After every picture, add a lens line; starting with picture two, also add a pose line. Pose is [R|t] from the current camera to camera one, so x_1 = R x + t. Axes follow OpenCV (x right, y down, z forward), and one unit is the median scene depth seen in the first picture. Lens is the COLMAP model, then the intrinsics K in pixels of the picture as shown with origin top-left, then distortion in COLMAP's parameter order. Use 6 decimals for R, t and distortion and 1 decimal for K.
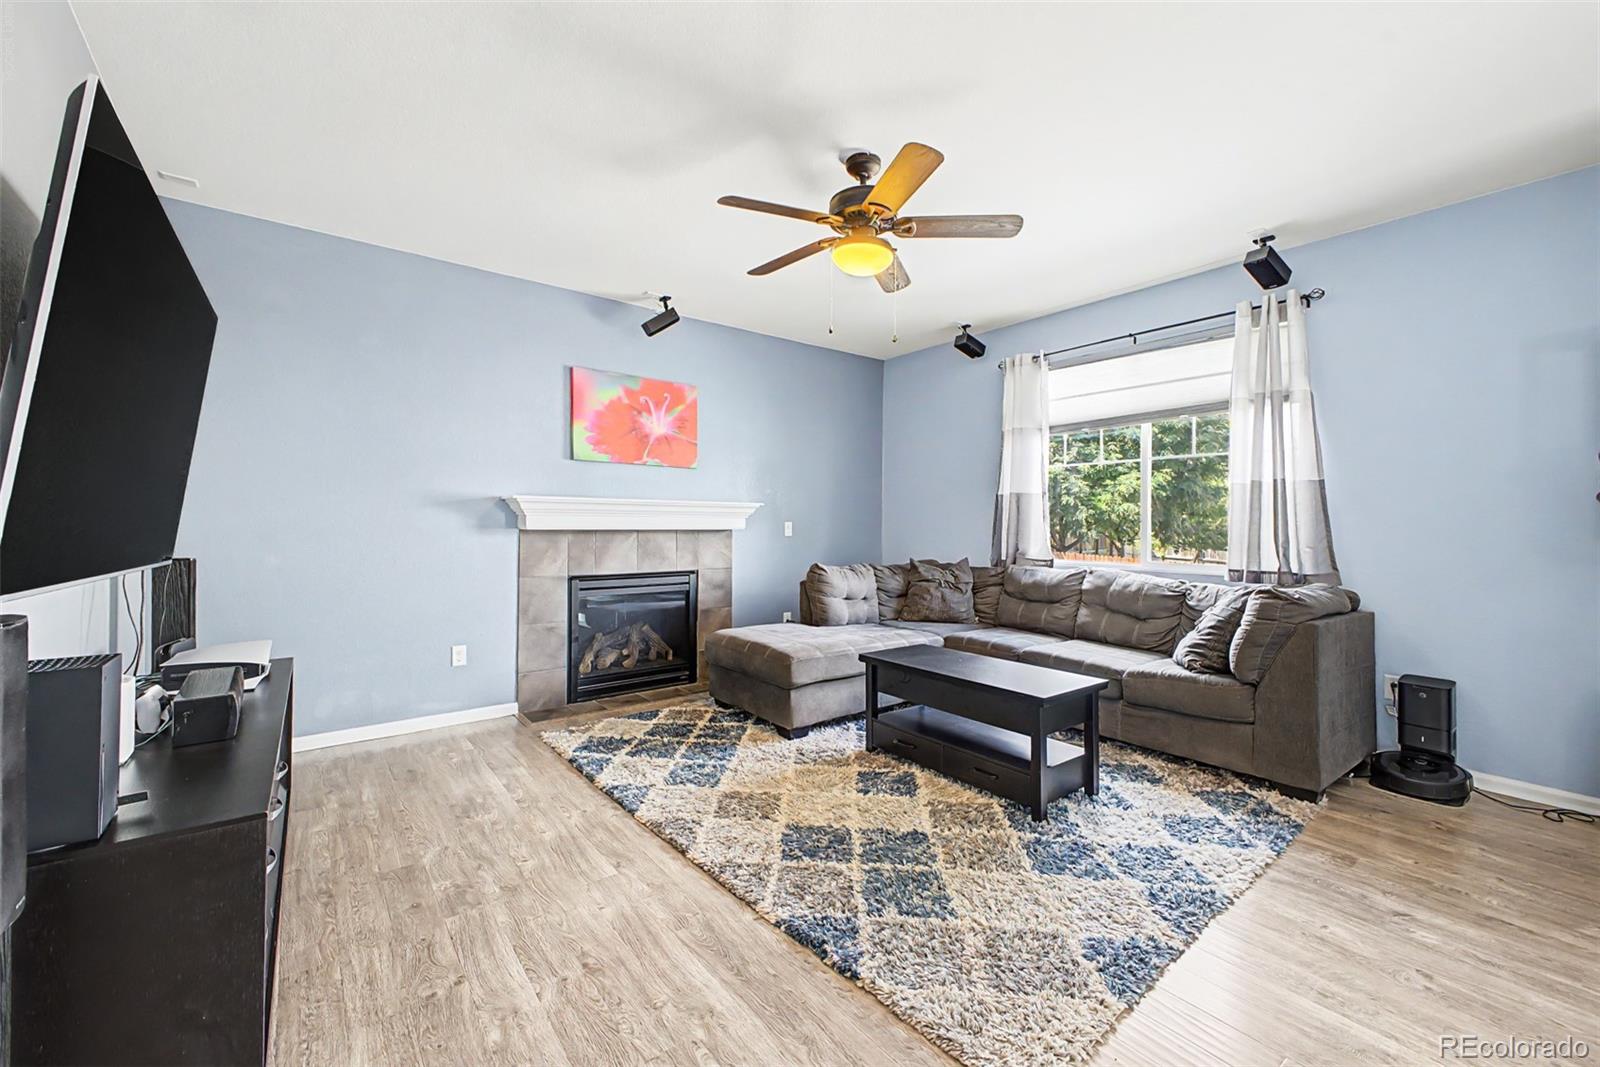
lens RADIAL K [[642.1, 0, 799.1], [0, 642.1, 523.7], [0, 0, 1]] dist [0.012666, -0.000770]
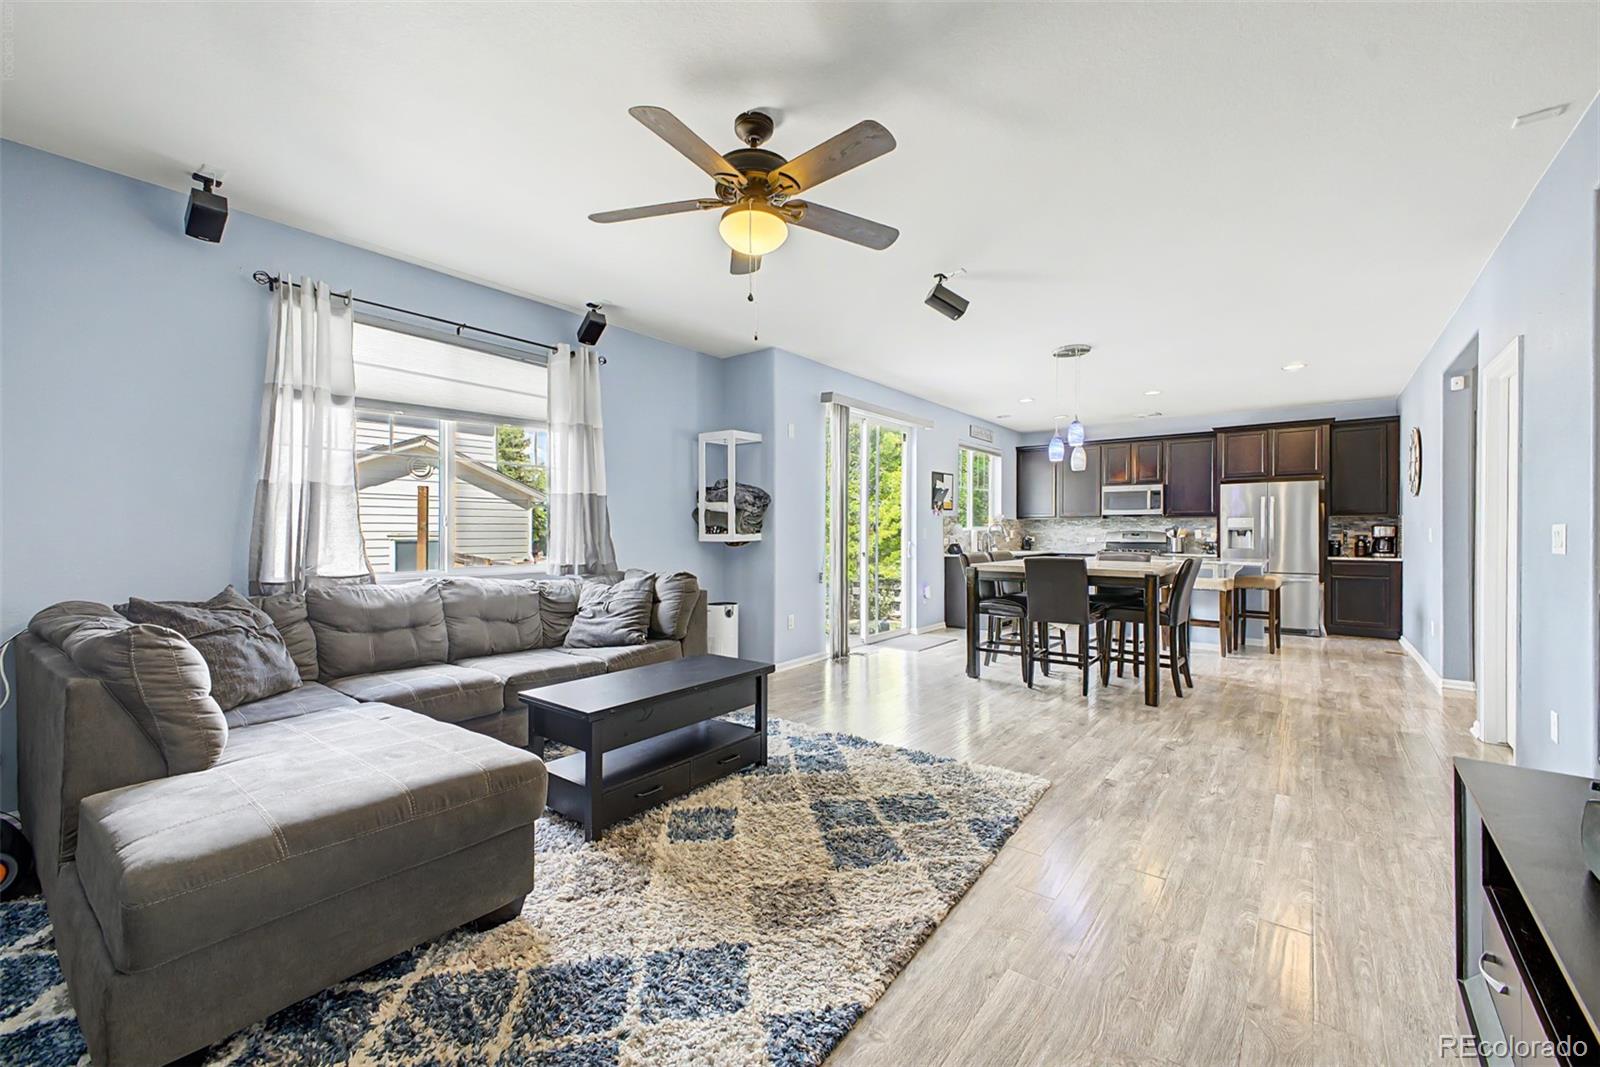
lens RADIAL K [[642.1, 0, 804.1], [0, 642.1, 533.0], [0, 0, 1]] dist [0.012666, -0.000770]
pose [[-0.244443, -0.006802, 0.969640, -0.721973], [0.002023, 0.999970, 0.007524, 0.002693], [-0.969662, 0.003801, -0.244422, 1.054196]]
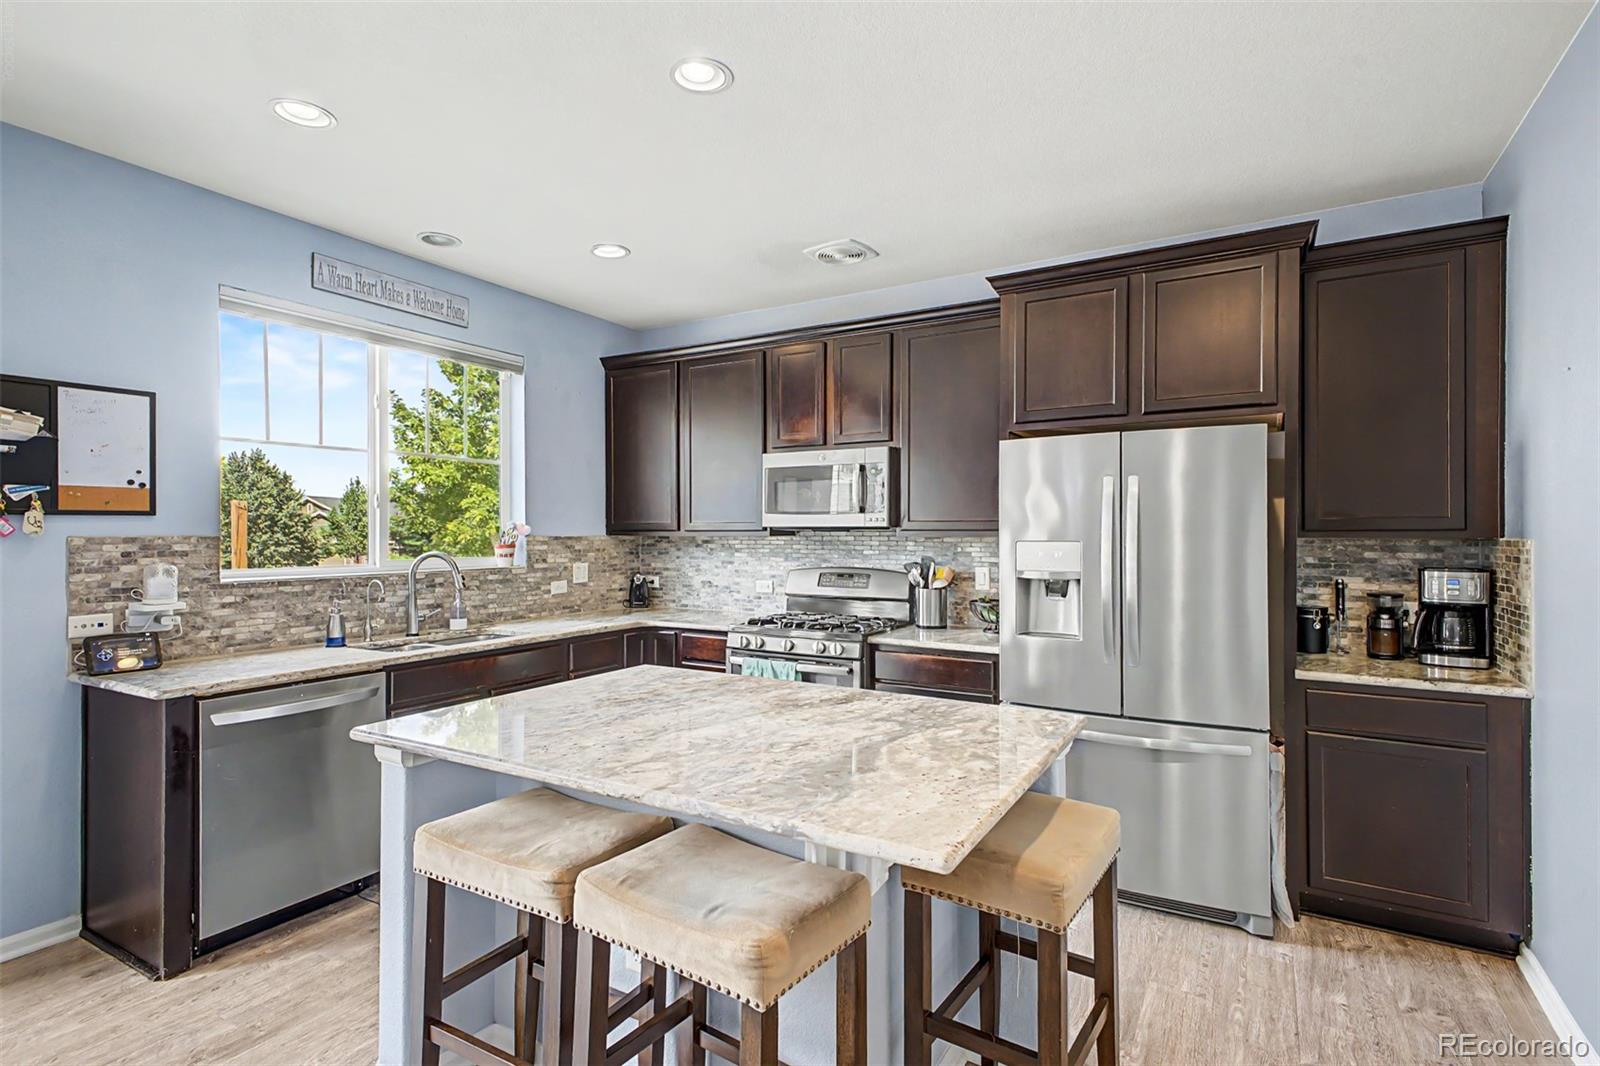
lens RADIAL K [[789.9, 0, 810.5], [0, 789.9, 532.9], [0, 0, 1]] dist [0.038607, -0.005928]
pose [[-0.380751, -0.004039, 0.924669, 0.476752], [0.003050, 0.999980, 0.005623, -0.051652], [-0.924672, 0.004961, -0.380731, -0.531562]]
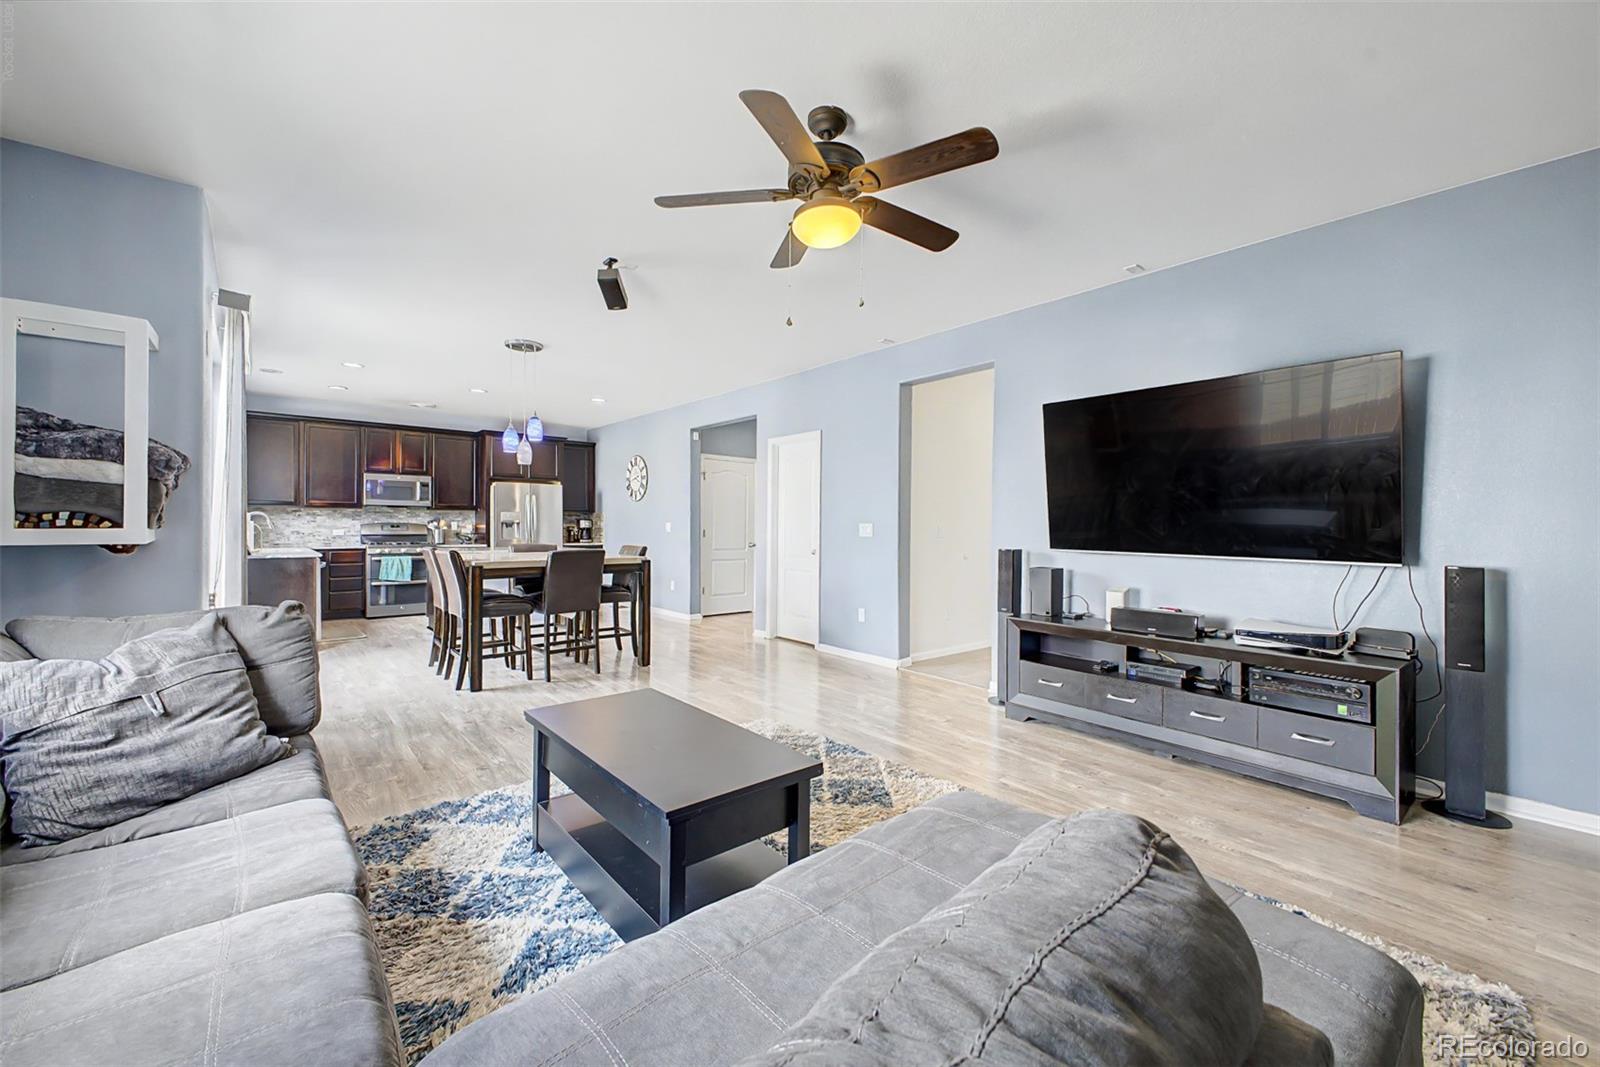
lens RADIAL K [[642.1, 0, 785.2], [0, 642.1, 527.2], [0, 0, 1]] dist [0.012666, -0.000770]
pose [[-0.999386, -0.008946, -0.033870, 0.158239], [-0.009209, 0.999929, 0.007597, 0.001058], [0.033800, 0.007904, -0.999397, 1.719144]]
